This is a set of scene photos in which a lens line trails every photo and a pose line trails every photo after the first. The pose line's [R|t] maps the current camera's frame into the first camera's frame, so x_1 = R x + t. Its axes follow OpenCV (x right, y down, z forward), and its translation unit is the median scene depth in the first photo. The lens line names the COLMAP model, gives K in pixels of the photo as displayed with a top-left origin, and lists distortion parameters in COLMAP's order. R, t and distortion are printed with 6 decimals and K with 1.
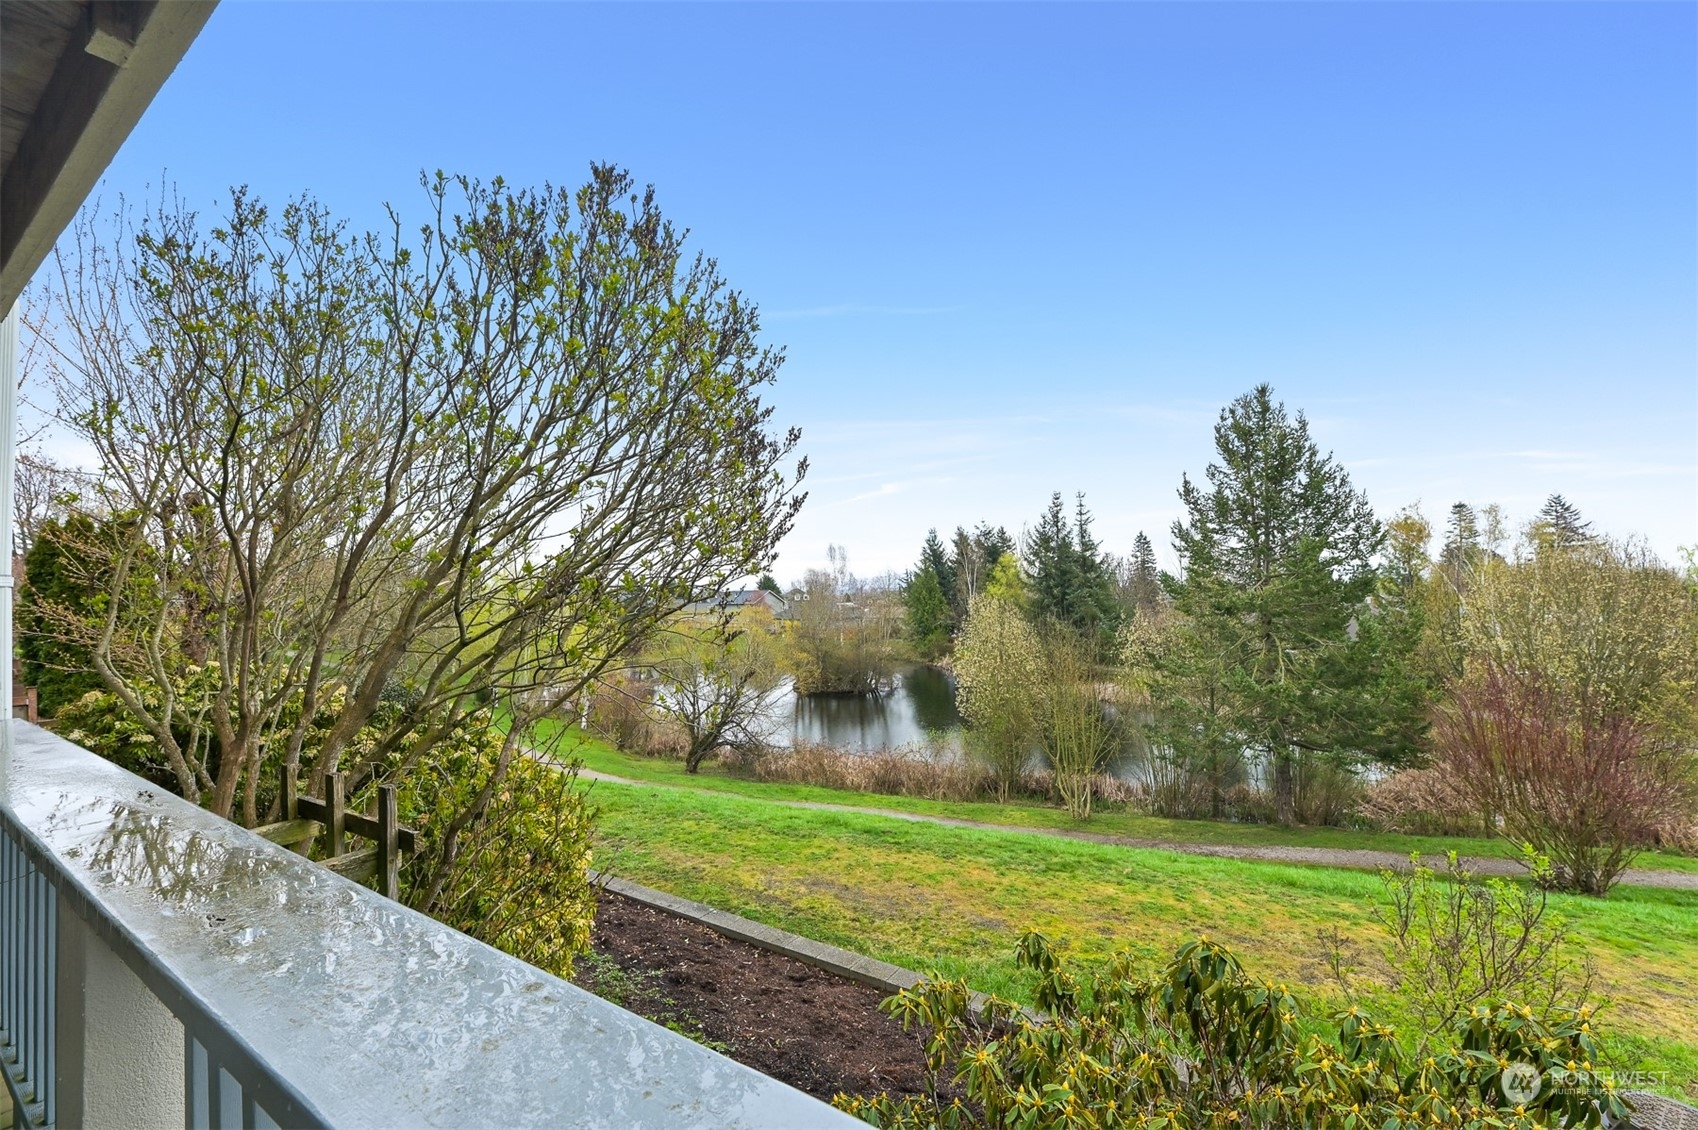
lens RADIAL K [[691.2, 0, 849.9], [0, 691.2, 576.2], [0, 0, 1]] dist [-0.000441, -0.000005]
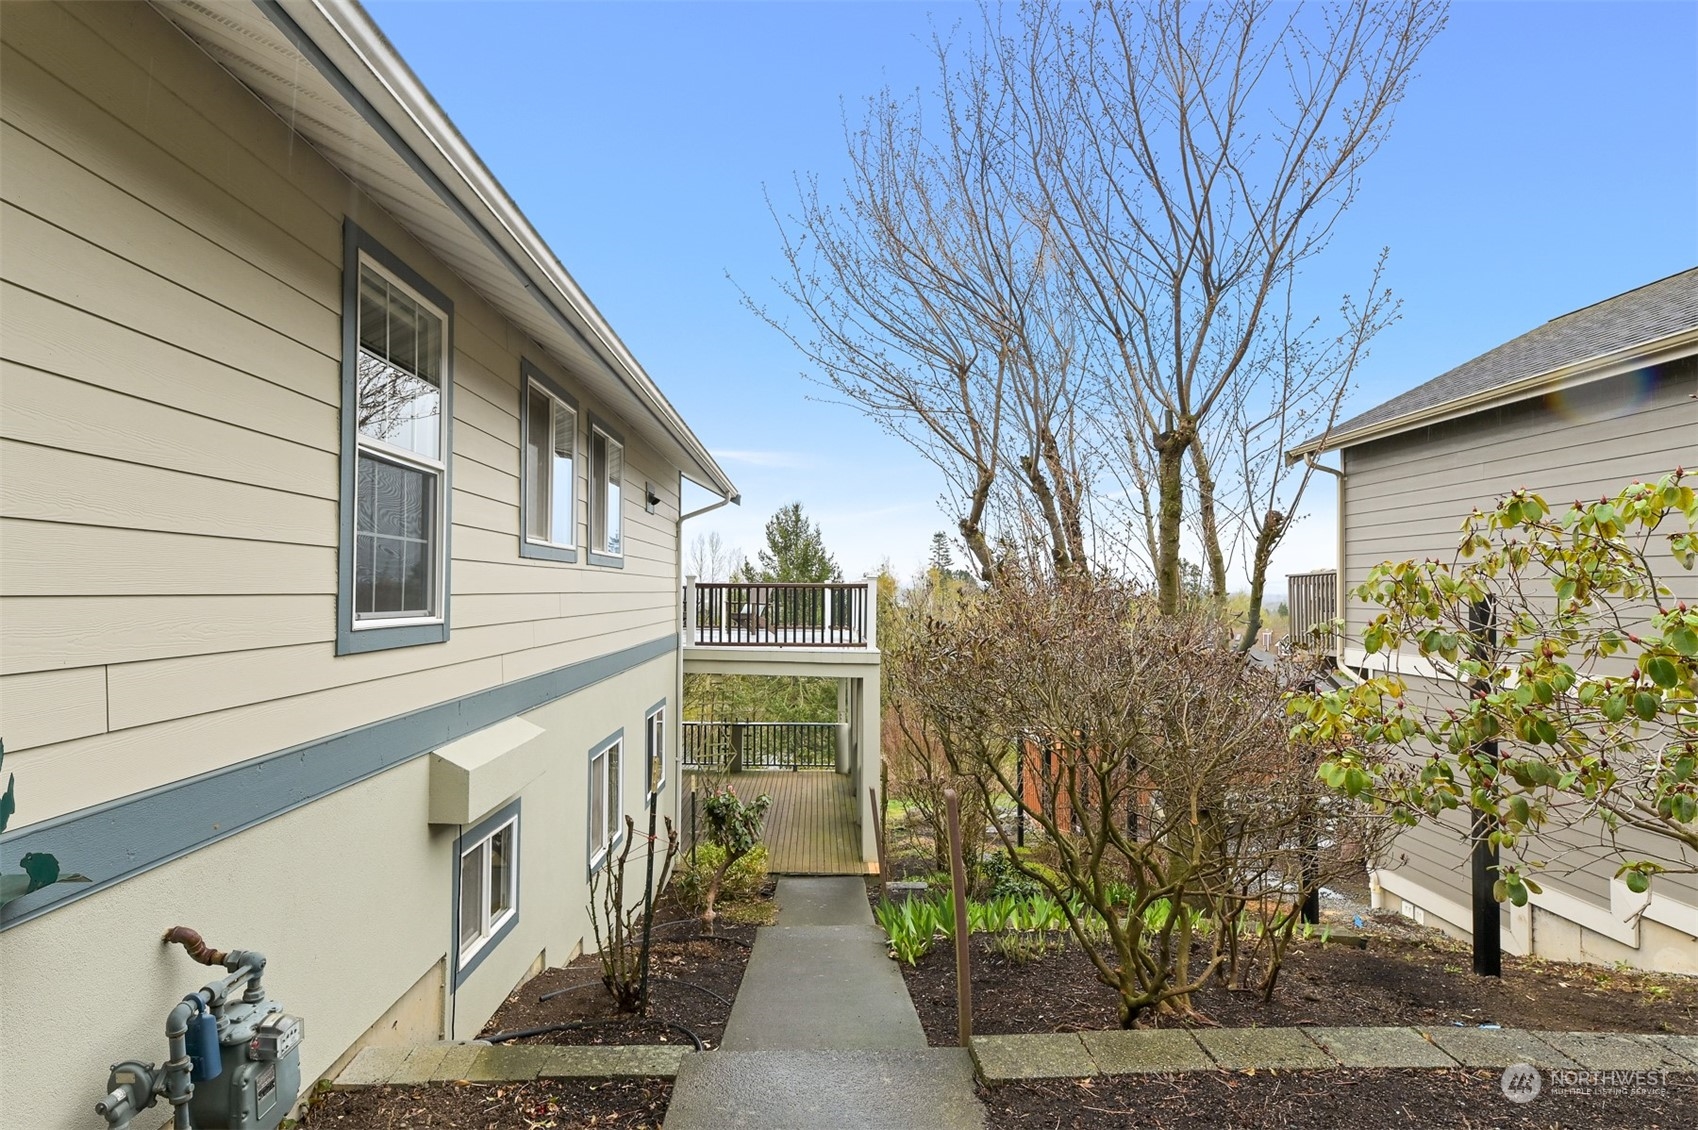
lens RADIAL K [[926.1, 0, 849.6], [0, 926.1, 568.4], [0, 0, 1]] dist [-0.000062, 0.000000]
pose [[0.806661, 0.033310, 0.590075, -0.443834], [-0.026791, 0.999445, -0.019795, -0.097873], [-0.590407, 0.000159, 0.807106, -0.620131]]
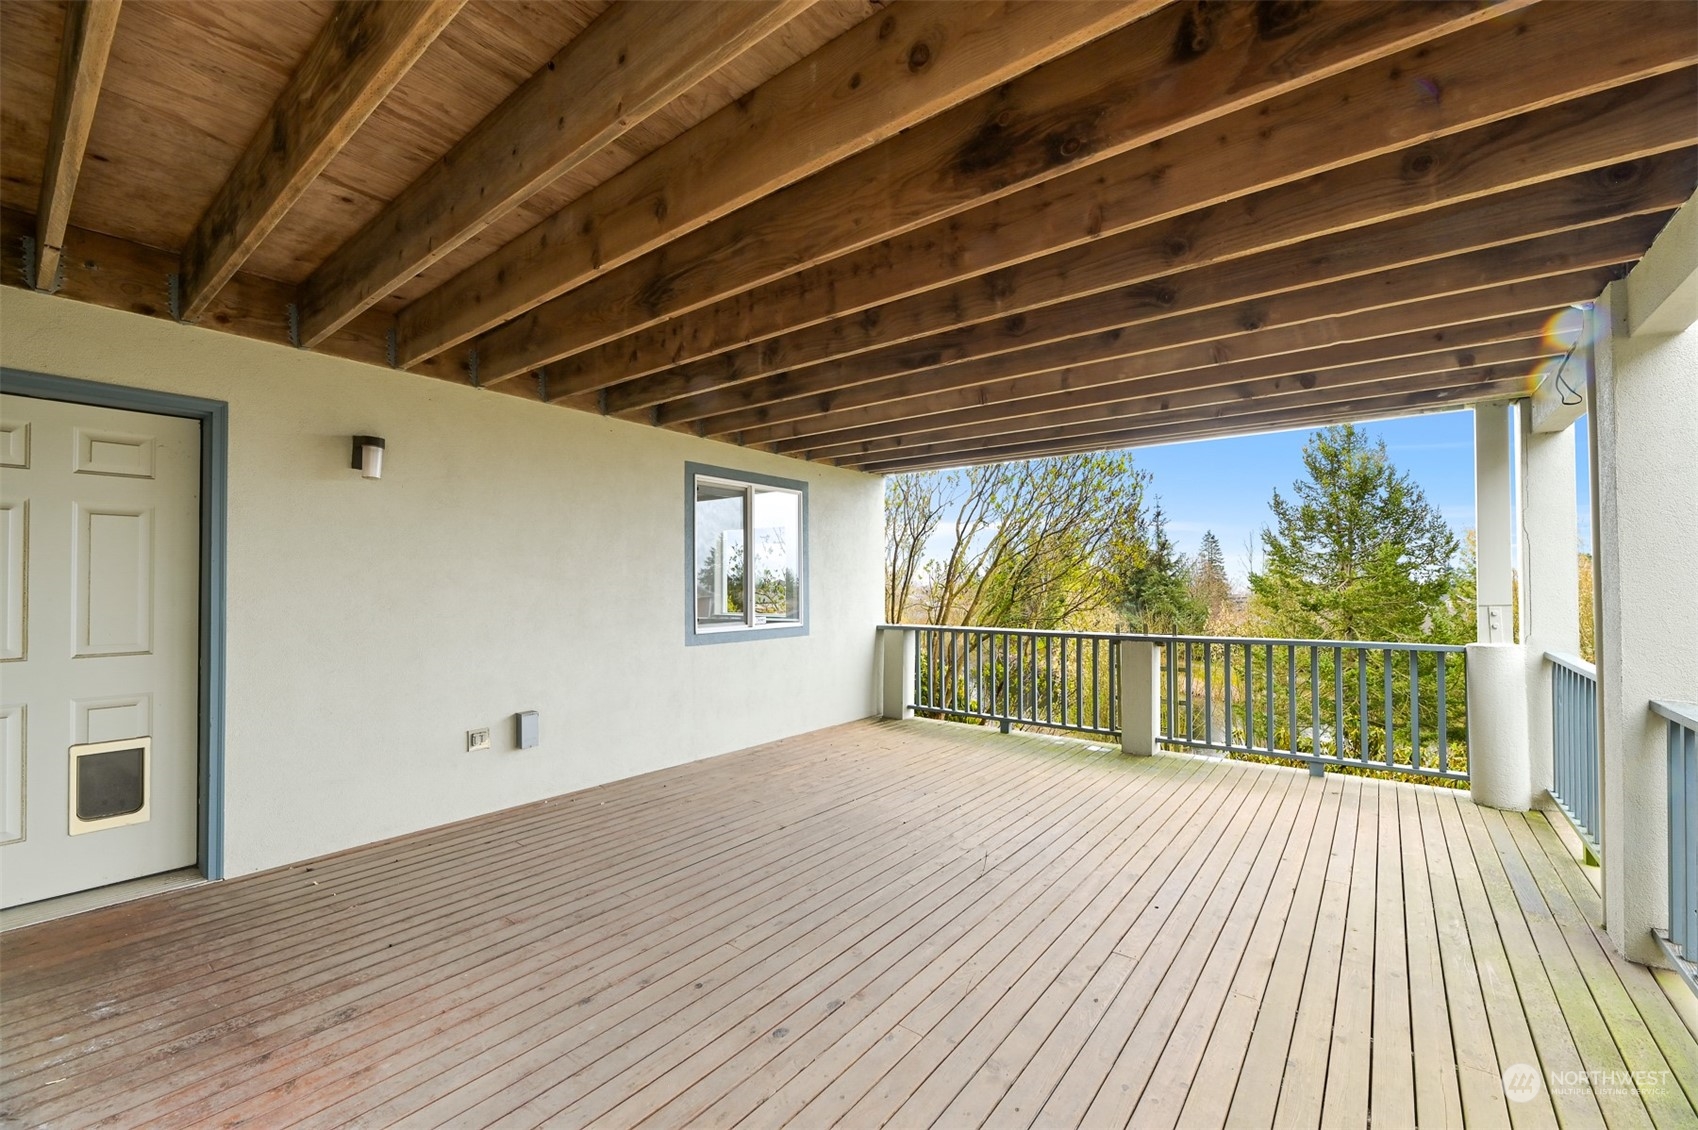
lens RADIAL K [[691.2, 0, 849.3], [0, 691.2, 566.4], [0, 0, 1]] dist [-0.000441, -0.000005]
pose [[0.997352, 0.013669, -0.071434, -0.146100], [-0.013995, 0.999894, -0.004066, -0.003059], [0.071371, 0.005055, 0.997437, -0.209292]]
